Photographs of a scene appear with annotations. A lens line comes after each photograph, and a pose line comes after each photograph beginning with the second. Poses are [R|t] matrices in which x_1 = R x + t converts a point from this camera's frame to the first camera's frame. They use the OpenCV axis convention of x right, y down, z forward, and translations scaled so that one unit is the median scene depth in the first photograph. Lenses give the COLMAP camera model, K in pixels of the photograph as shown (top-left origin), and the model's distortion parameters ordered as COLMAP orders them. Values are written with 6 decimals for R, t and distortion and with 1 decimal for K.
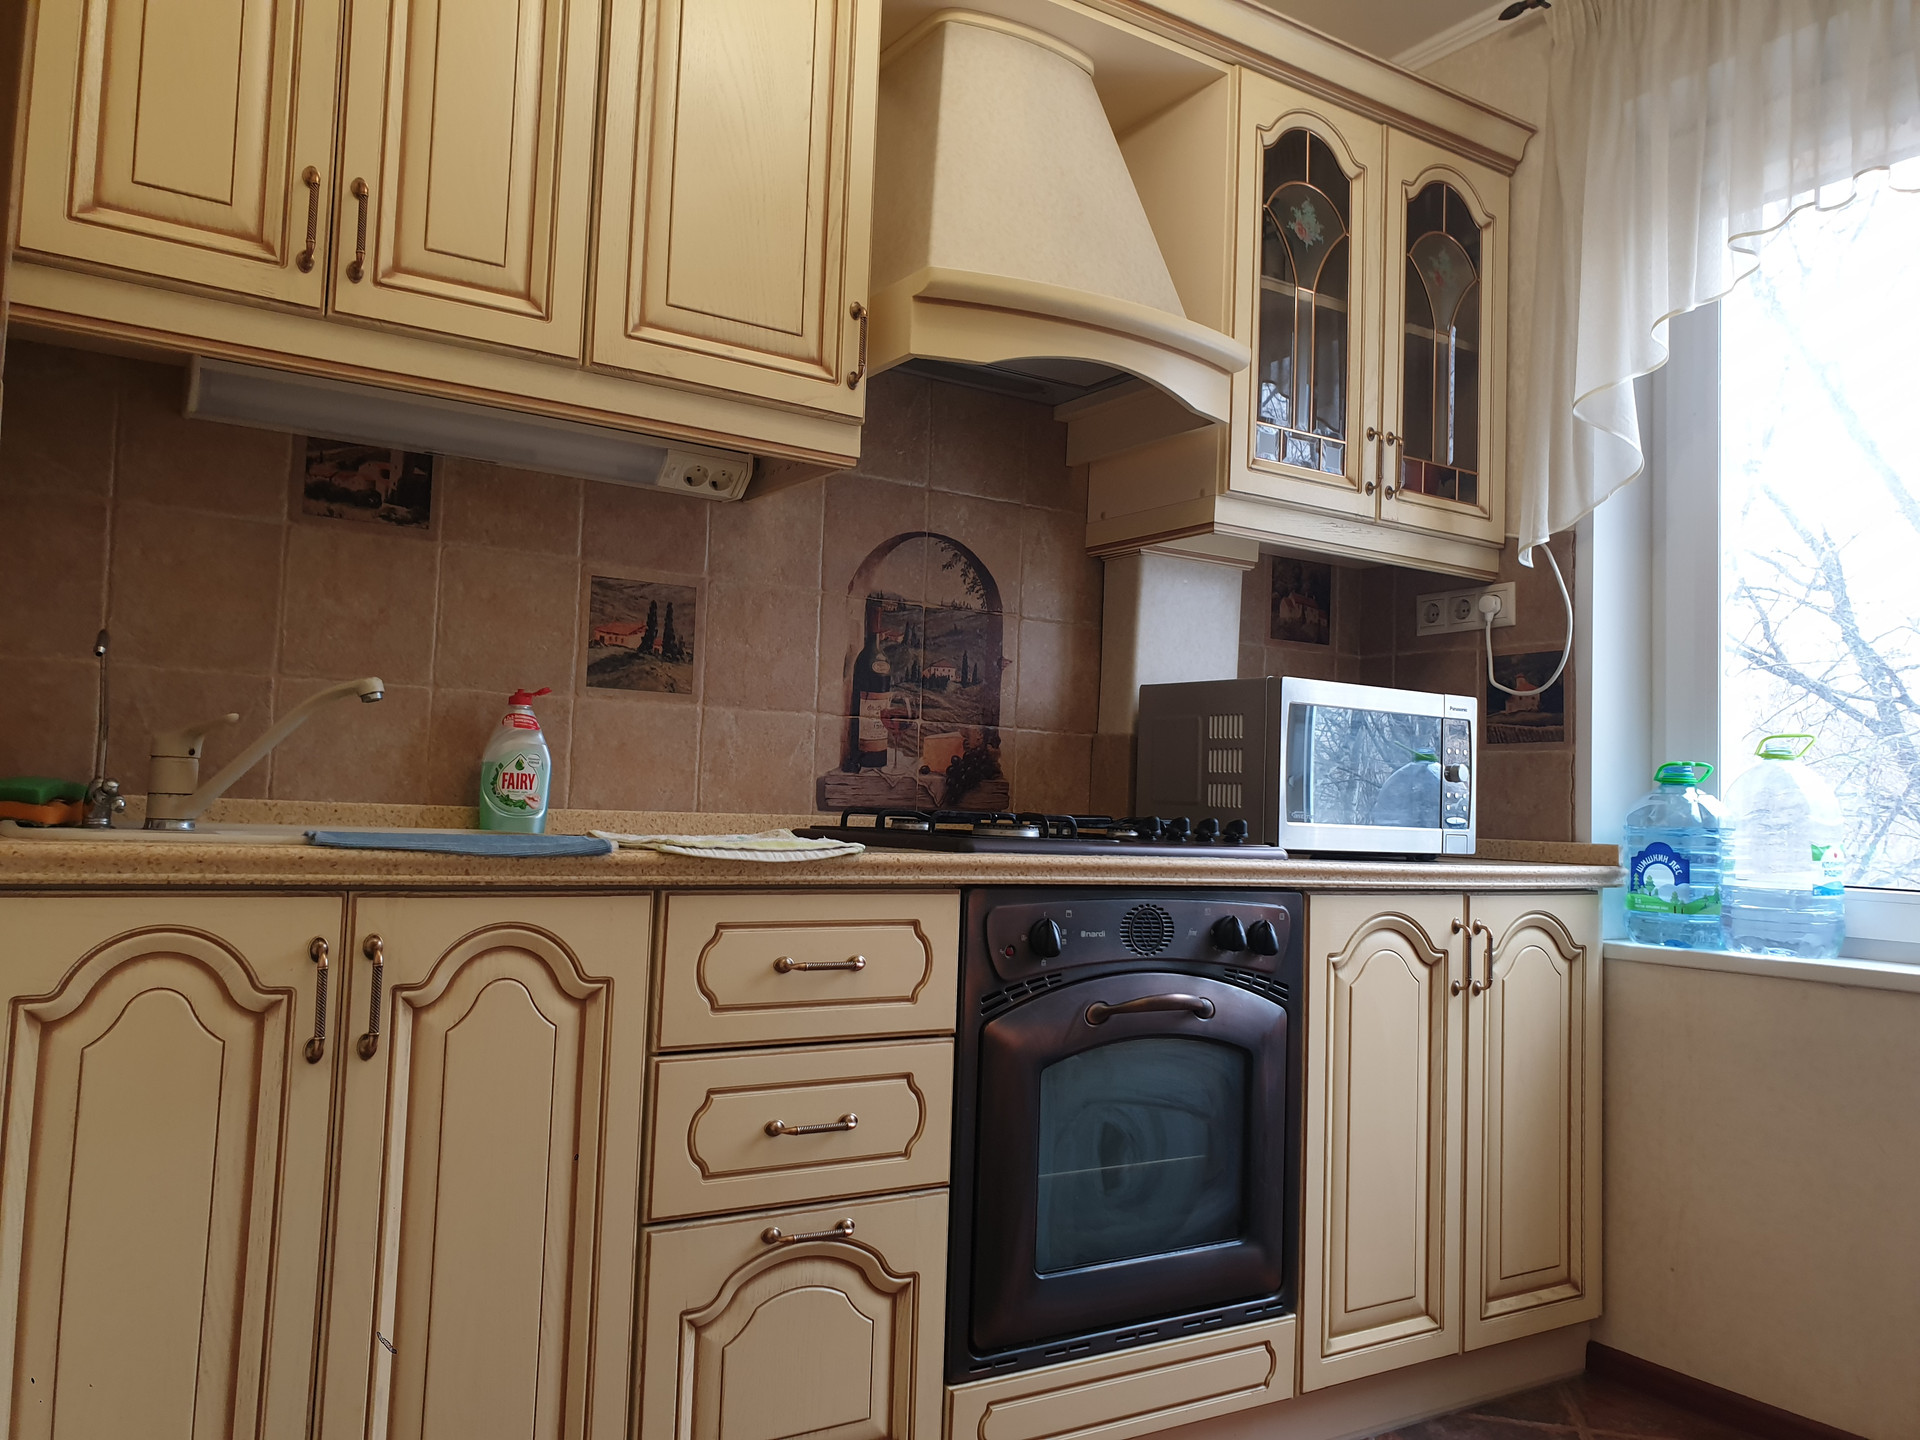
lens RADIAL K [[1493.7, 0, 942.8], [0, 1493.7, 707.8], [0, 0, 1]] dist [0.018439, -0.008399]
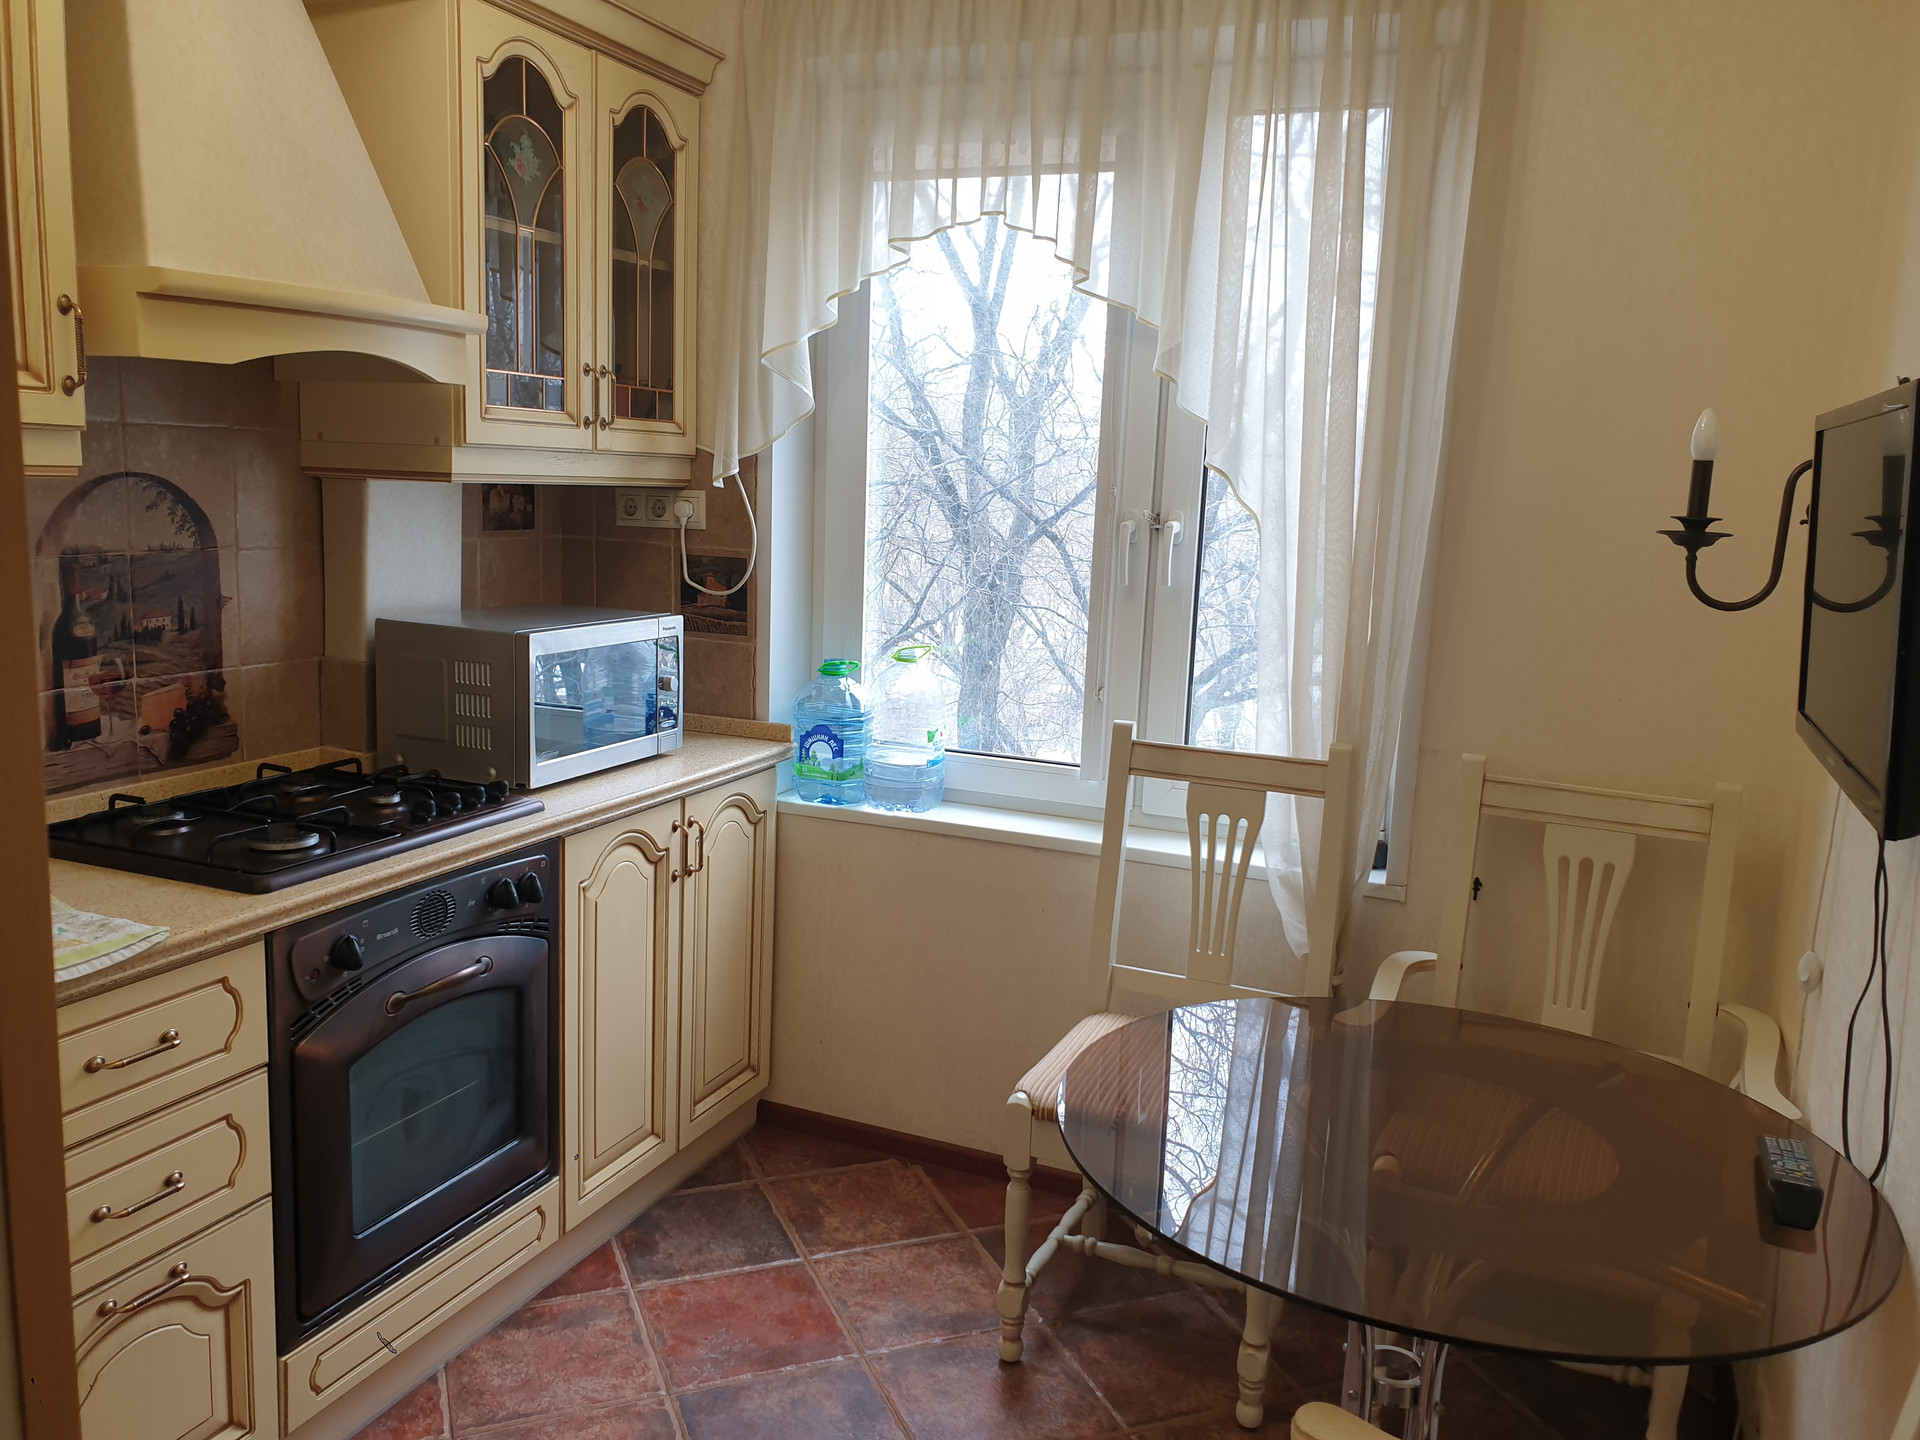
lens RADIAL K [[1493.7, 0, 956.5], [0, 1493.7, 716.1], [0, 0, 1]] dist [0.018439, -0.008399]
pose [[0.829520, -0.093517, 0.550592, -0.109936], [-0.046539, 0.970876, 0.235017, -0.216957], [-0.556535, -0.220575, 0.801009, -0.051466]]
